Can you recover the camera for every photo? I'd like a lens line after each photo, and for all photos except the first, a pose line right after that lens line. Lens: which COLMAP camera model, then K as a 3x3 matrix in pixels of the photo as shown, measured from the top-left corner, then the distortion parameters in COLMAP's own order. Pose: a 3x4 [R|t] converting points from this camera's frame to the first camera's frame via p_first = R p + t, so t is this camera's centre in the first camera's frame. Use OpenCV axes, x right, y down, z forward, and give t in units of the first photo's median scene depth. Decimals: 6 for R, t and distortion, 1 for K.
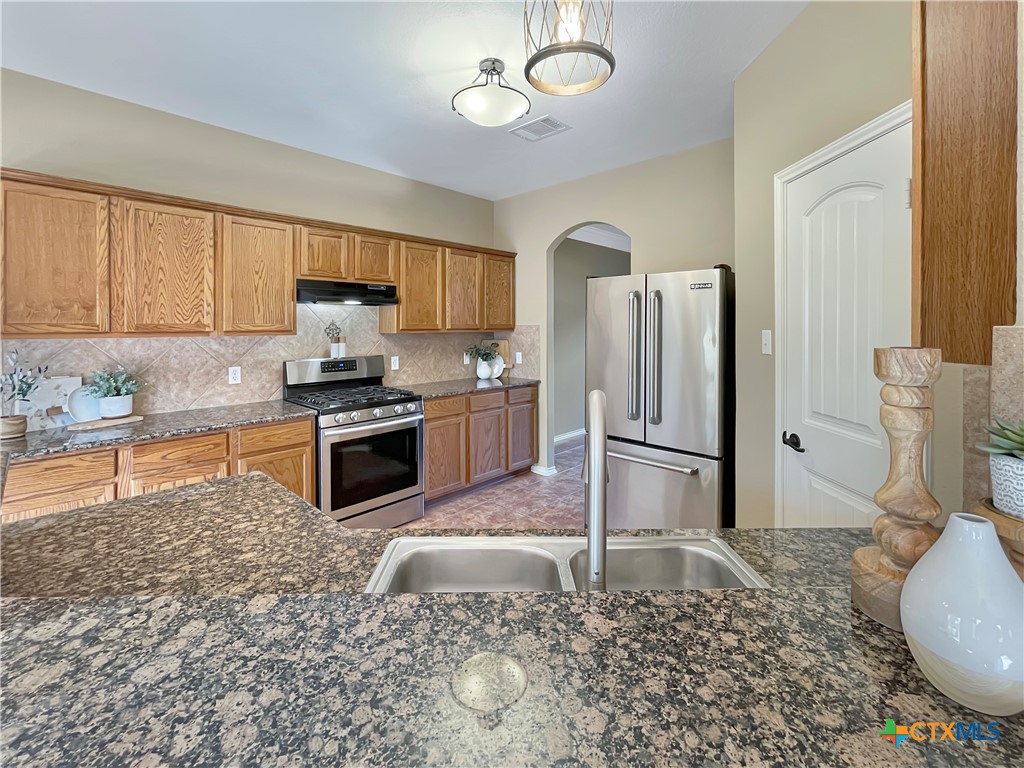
lens RADIAL K [[449.2, 0, 515.8], [0, 449.2, 327.4], [0, 0, 1]] dist [-0.000942, -0.000447]
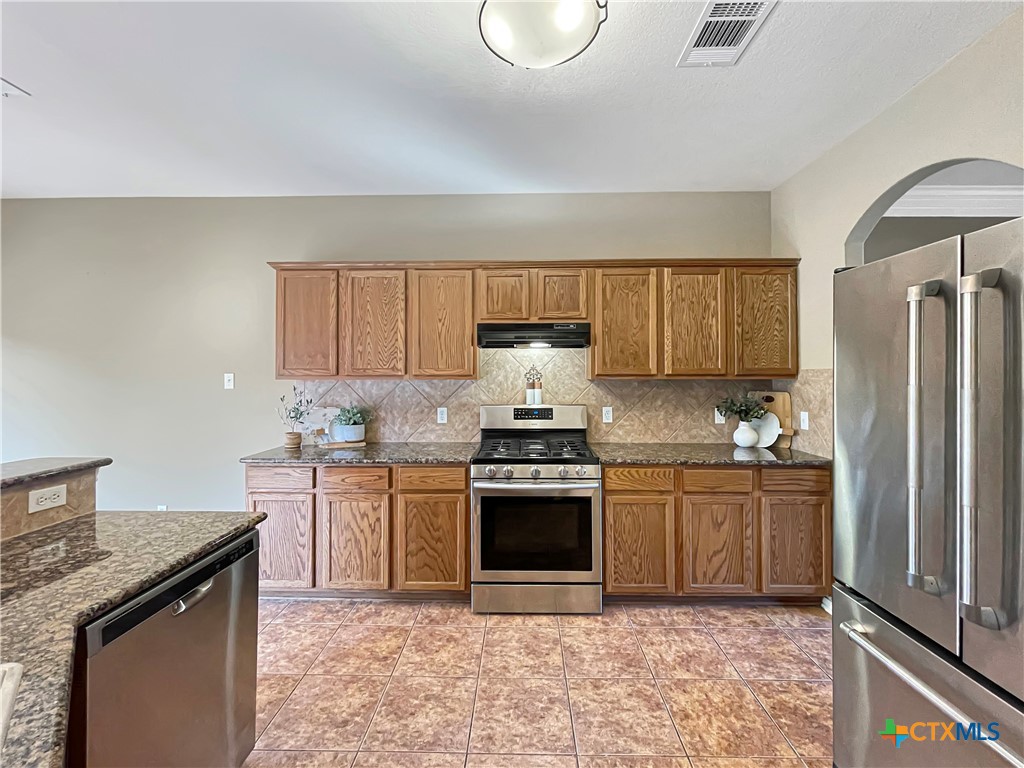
lens RADIAL K [[437.0, 0, 514.6], [0, 437.0, 370.5], [0, 0, 1]] dist [0.001655, -0.000008]
pose [[0.671607, -0.003081, -0.740901, 0.262820], [-0.003793, 0.999964, -0.007596, 0.003448], [0.740898, 0.007911, 0.671571, 0.377302]]
